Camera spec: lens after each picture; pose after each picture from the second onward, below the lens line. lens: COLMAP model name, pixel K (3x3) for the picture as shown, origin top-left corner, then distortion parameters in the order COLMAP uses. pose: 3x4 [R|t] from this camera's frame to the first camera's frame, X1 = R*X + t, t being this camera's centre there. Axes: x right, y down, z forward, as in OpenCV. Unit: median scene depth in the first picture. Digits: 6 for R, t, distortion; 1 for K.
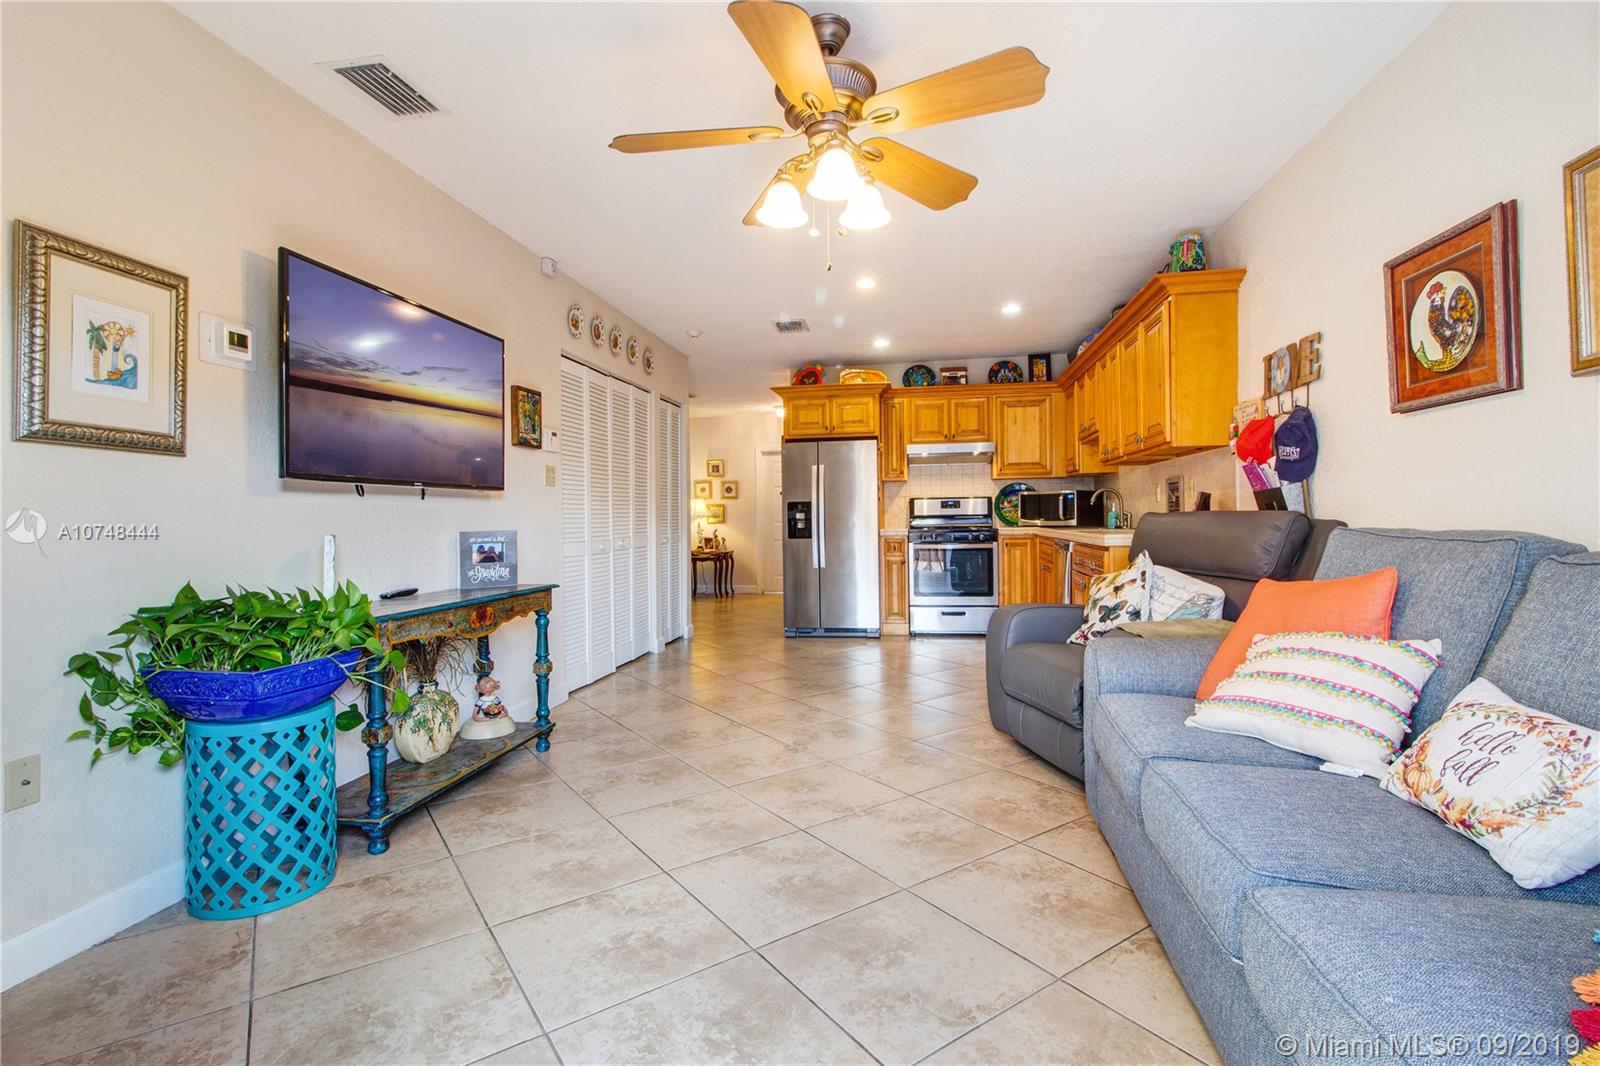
lens RADIAL K [[744.5, 0, 763.4], [0, 744.5, 528.3], [0, 0, 1]] dist [0.004037, -0.000079]
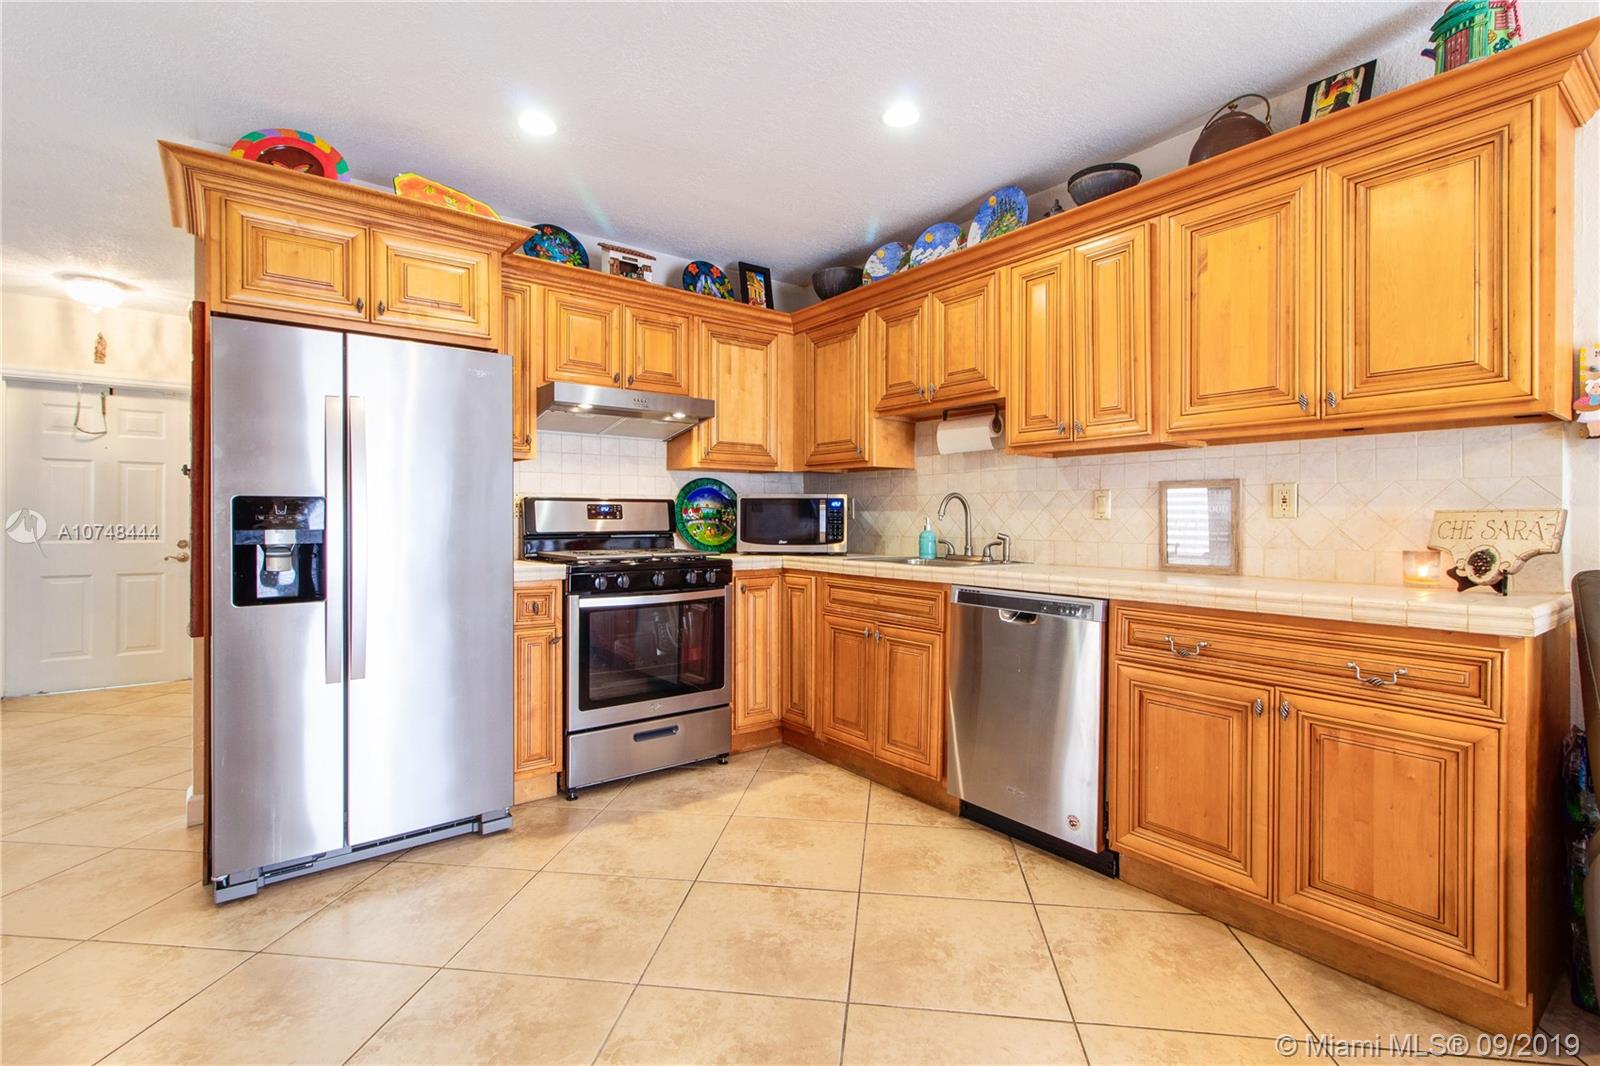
lens RADIAL K [[744.5, 0, 815.0], [0, 744.5, 520.9], [0, 0, 1]] dist [0.004037, -0.000079]
pose [[0.640152, 0.010543, 0.768176, -0.059873], [0.000954, 0.999894, -0.014518, -0.019643], [-0.768248, 0.010026, 0.640074, 0.608649]]
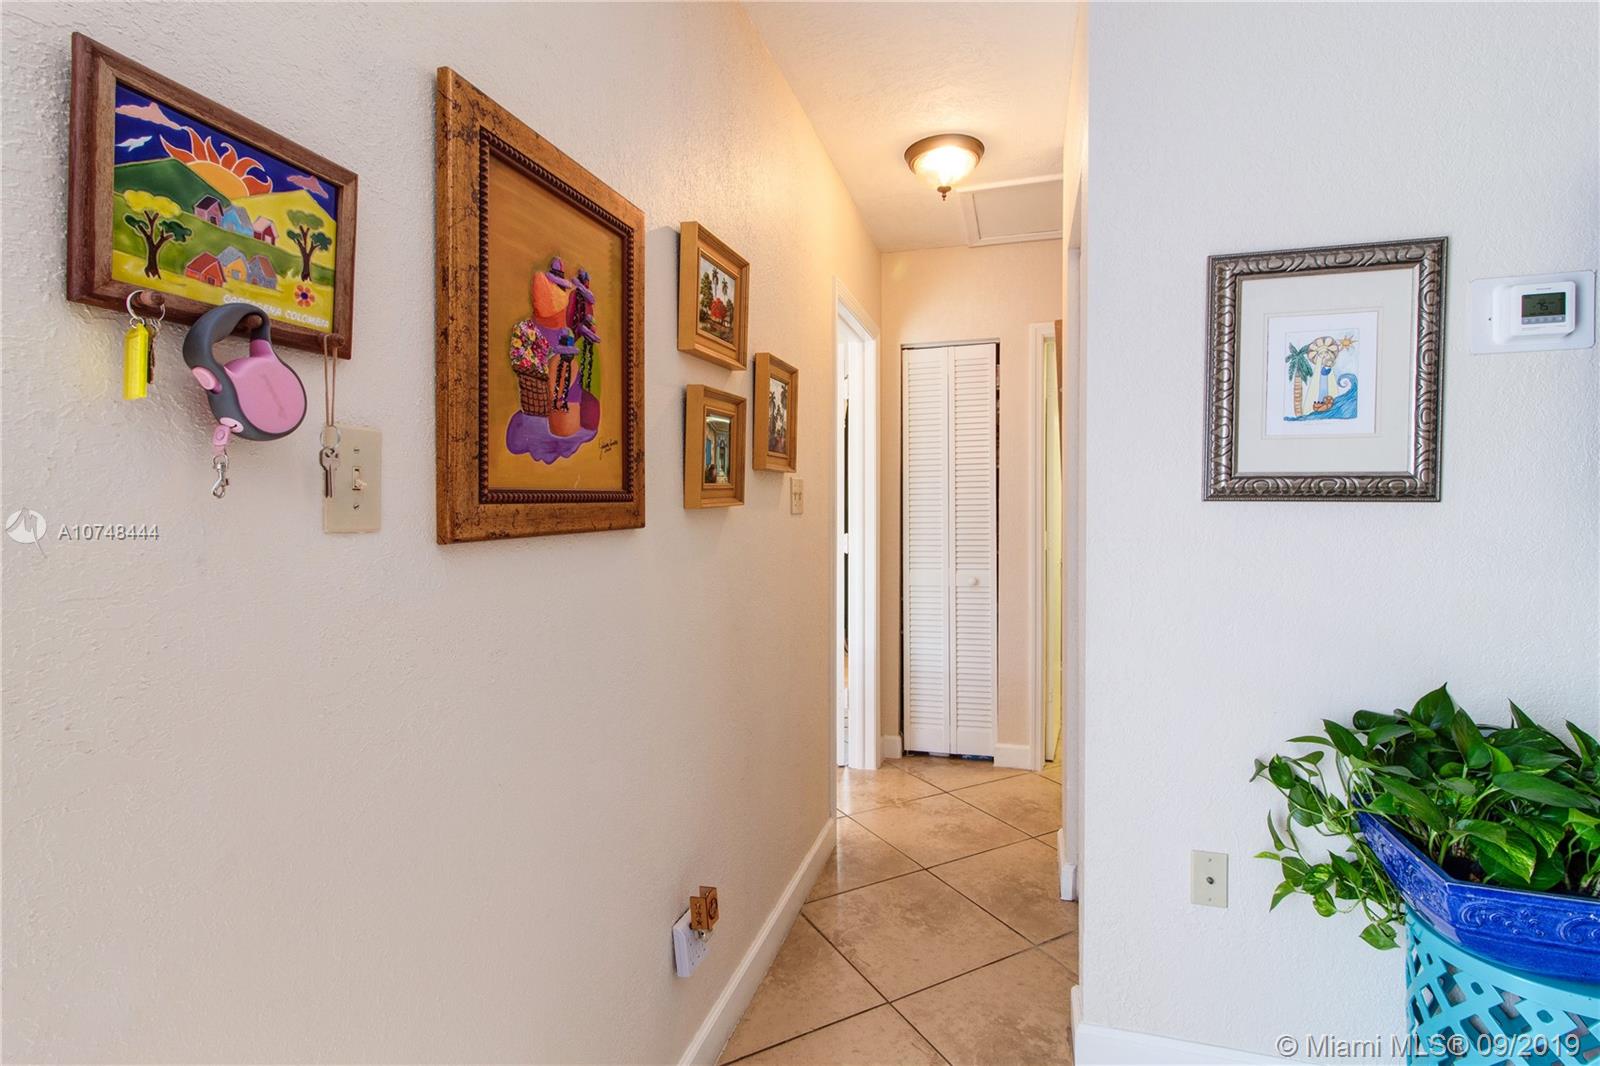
lens RADIAL K [[744.5, 0, 827.9], [0, 744.5, 501.4], [0, 0, 1]] dist [0.004037, -0.000079]
pose [[-0.059166, 0.010025, -0.998198, -0.019326], [-0.007039, 0.999921, 0.010460, -0.033018], [0.998223, 0.007645, -0.059091, 0.159885]]
